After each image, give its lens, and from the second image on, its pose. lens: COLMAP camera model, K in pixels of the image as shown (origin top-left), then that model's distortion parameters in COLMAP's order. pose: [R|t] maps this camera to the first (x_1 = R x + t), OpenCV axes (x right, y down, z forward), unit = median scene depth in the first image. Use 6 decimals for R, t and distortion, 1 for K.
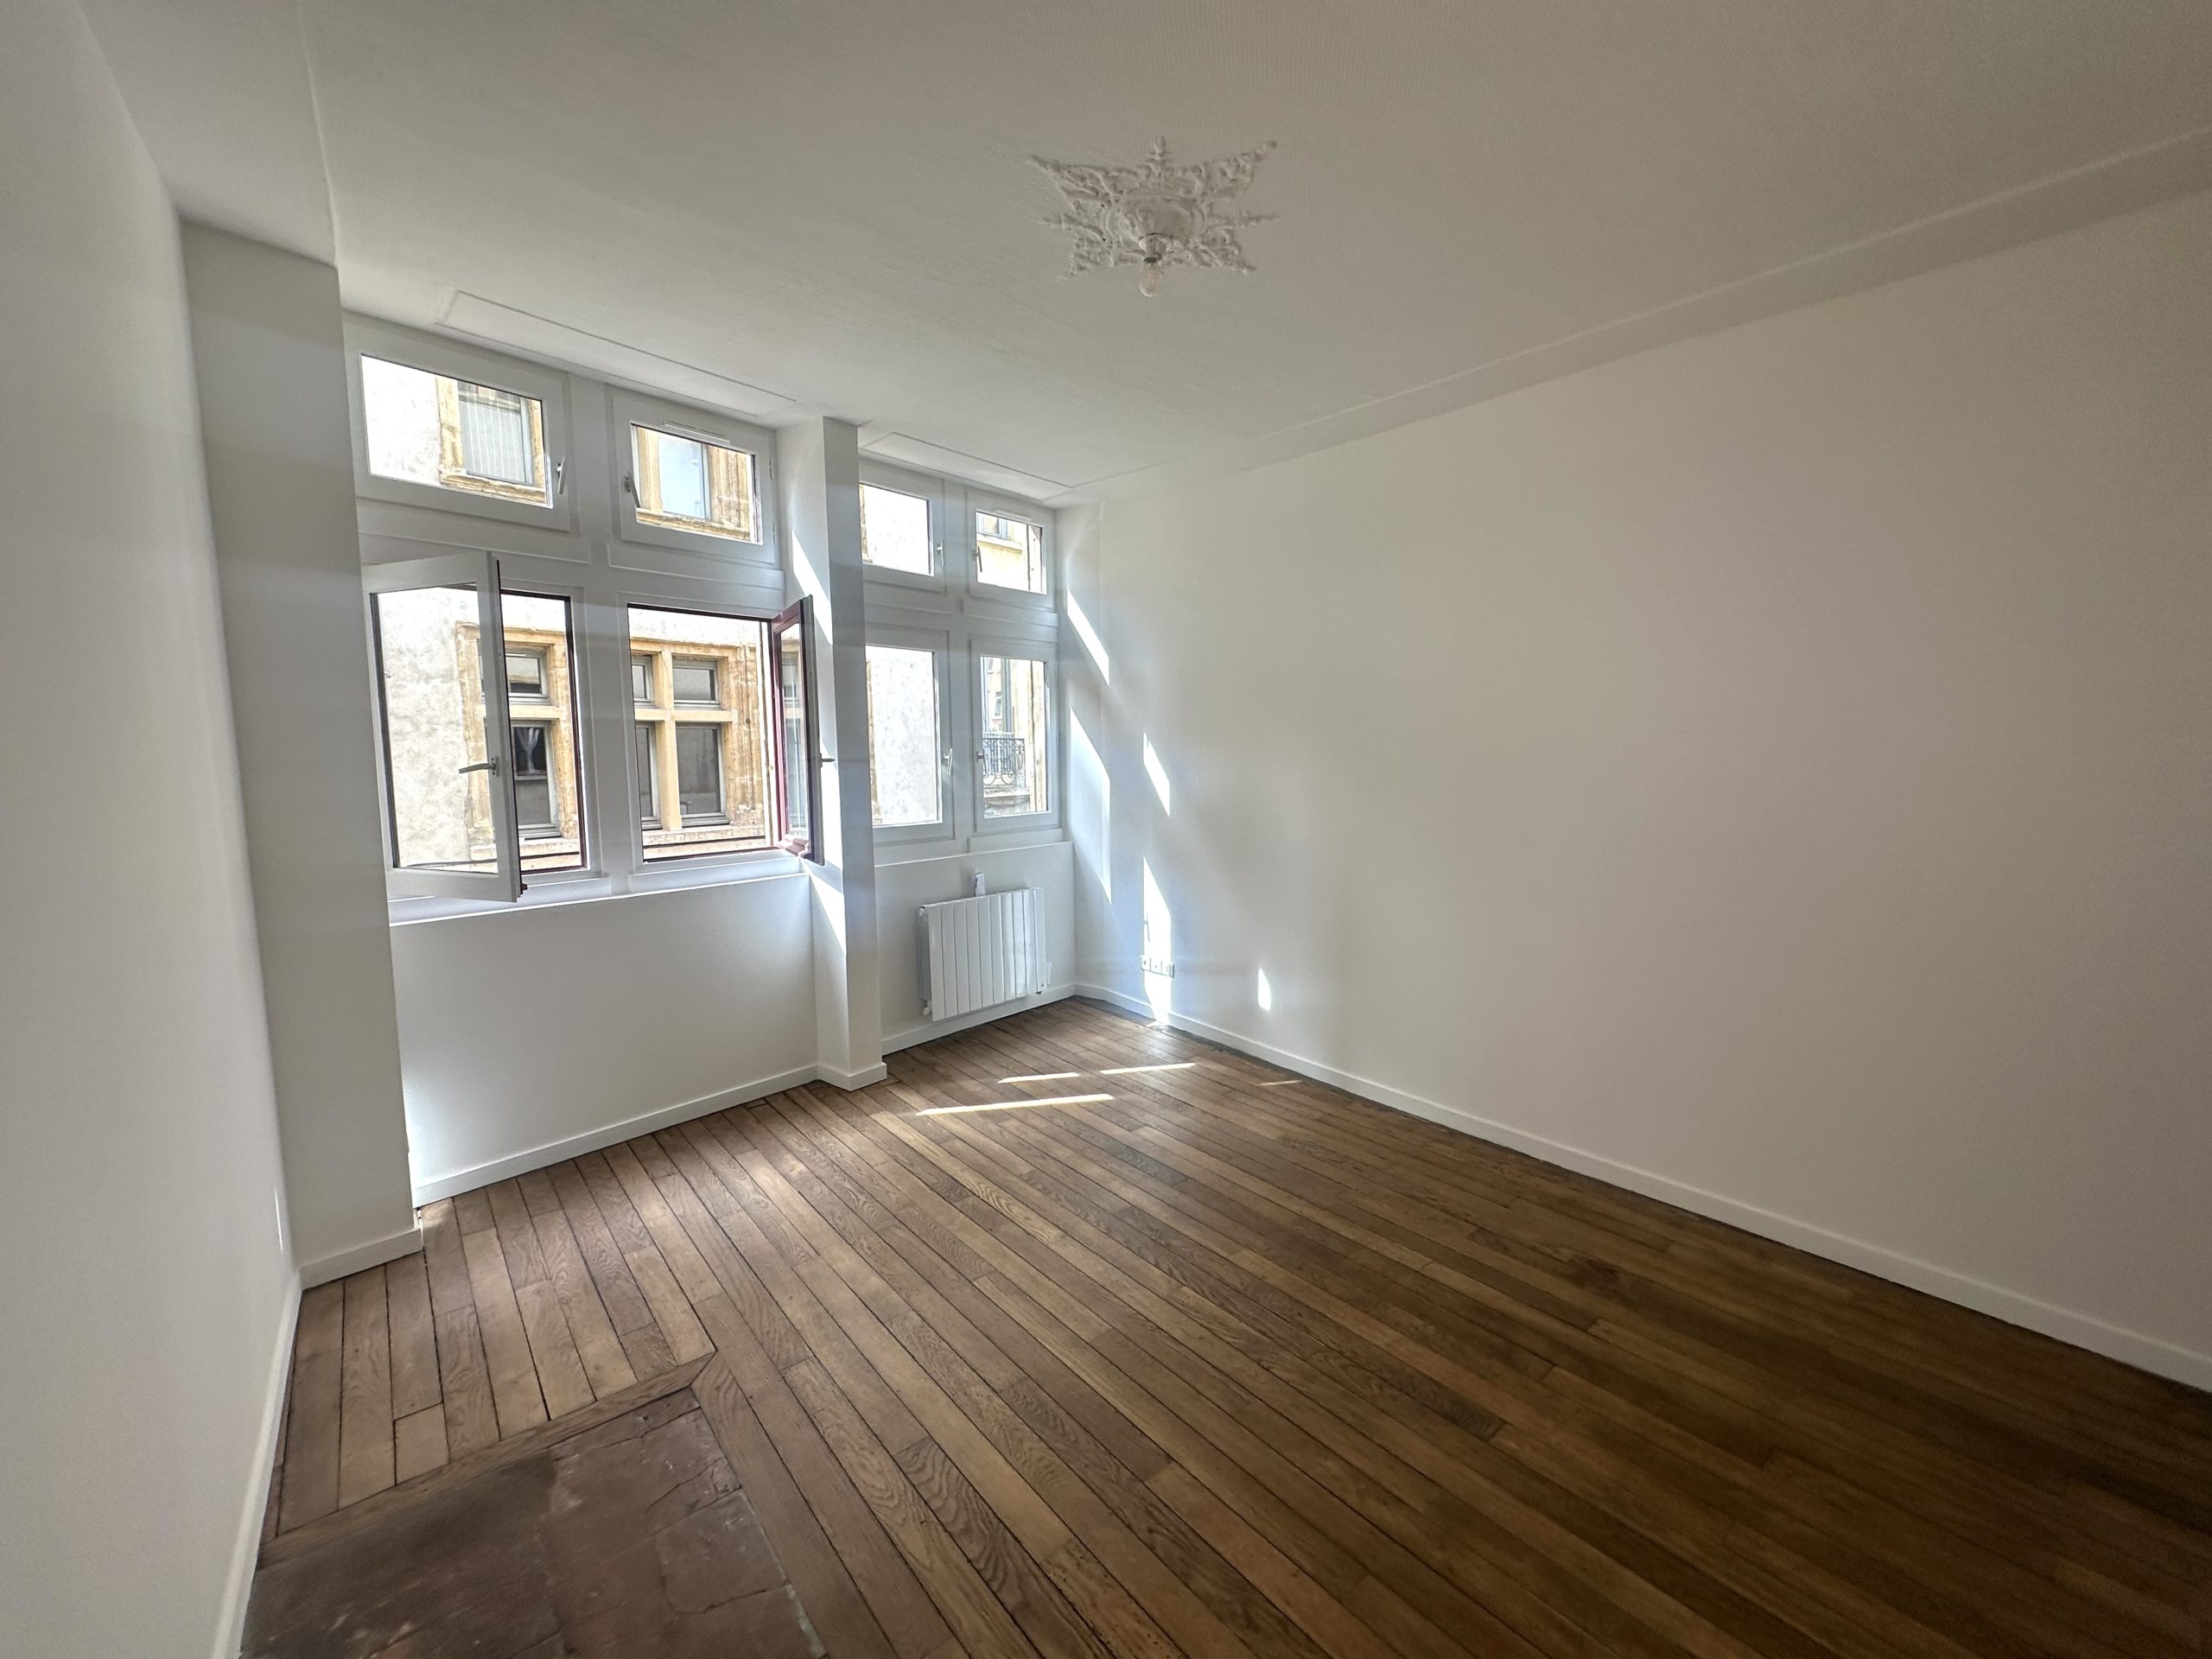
lens RADIAL K [[877.2, 0, 1108.4], [0, 877.2, 827.3], [0, 0, 1]] dist [0.000541, 0.000713]
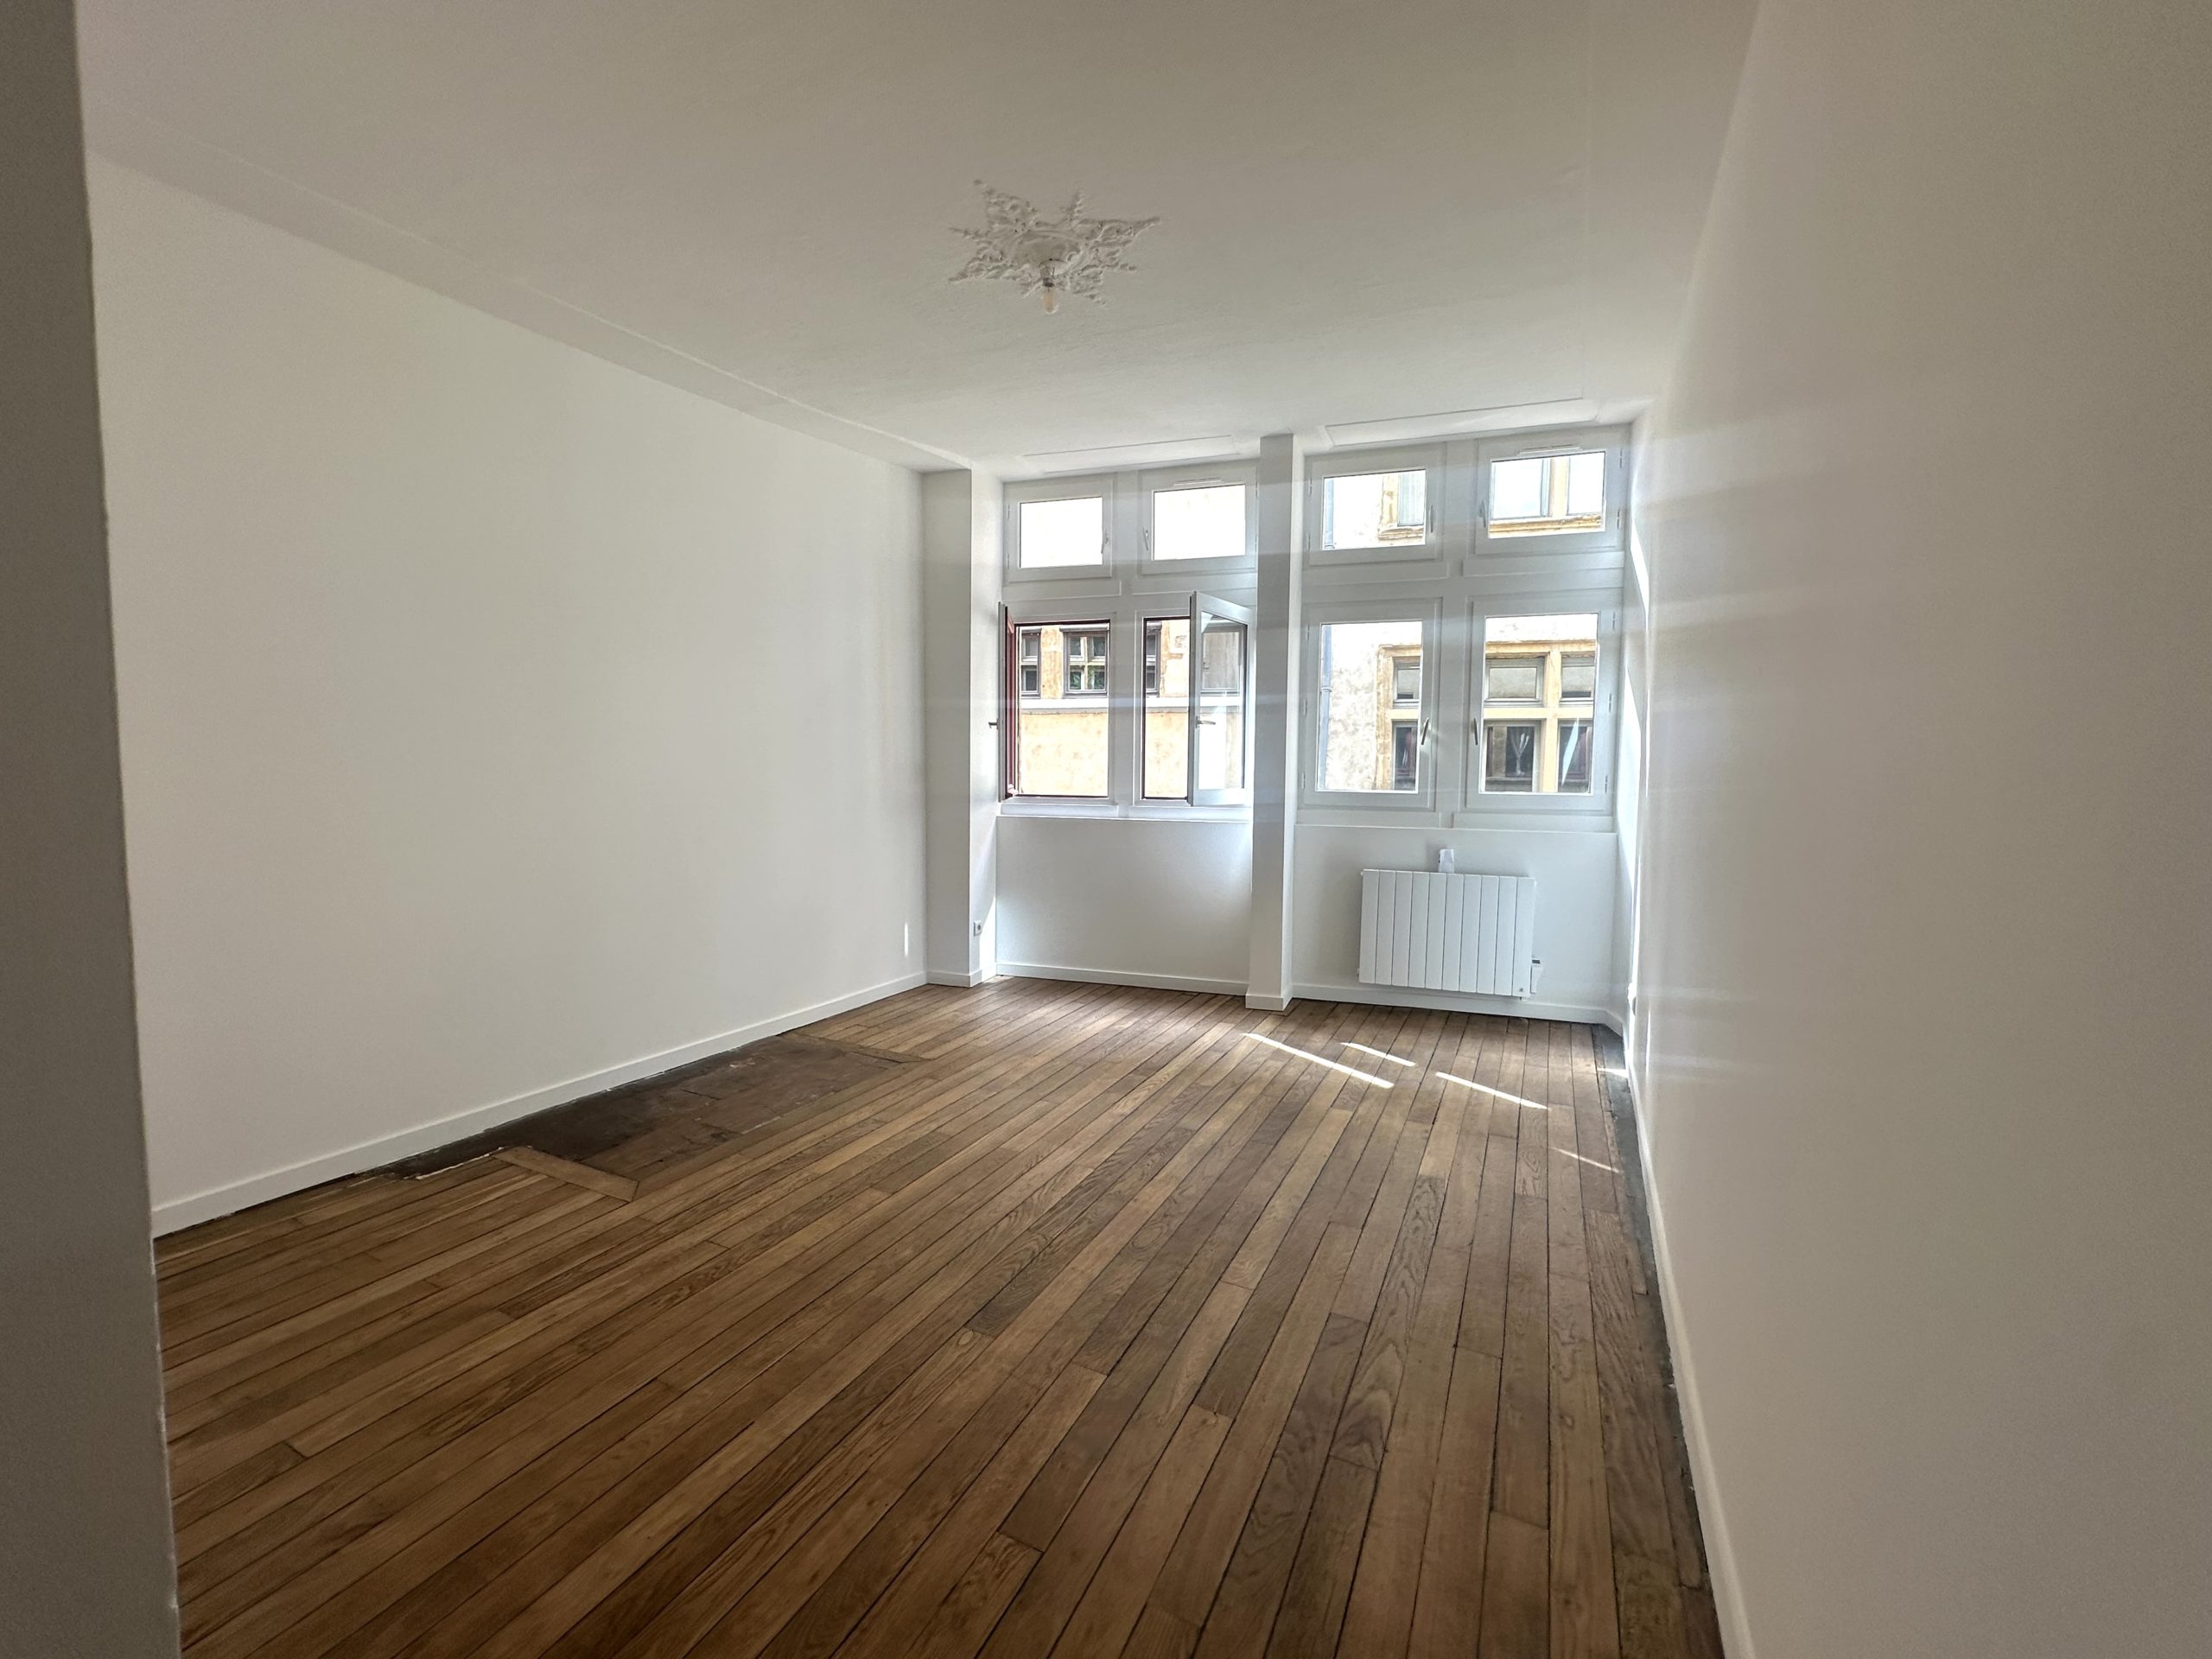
lens RADIAL K [[877.2, 0, 1111.1], [0, 877.2, 827.9], [0, 0, 1]] dist [0.000541, 0.000713]
pose [[0.400450, 0.077754, -0.913014, 0.701342], [-0.093872, 0.994632, 0.043532, 0.027769], [0.911497, 0.068274, 0.405600, 0.351417]]
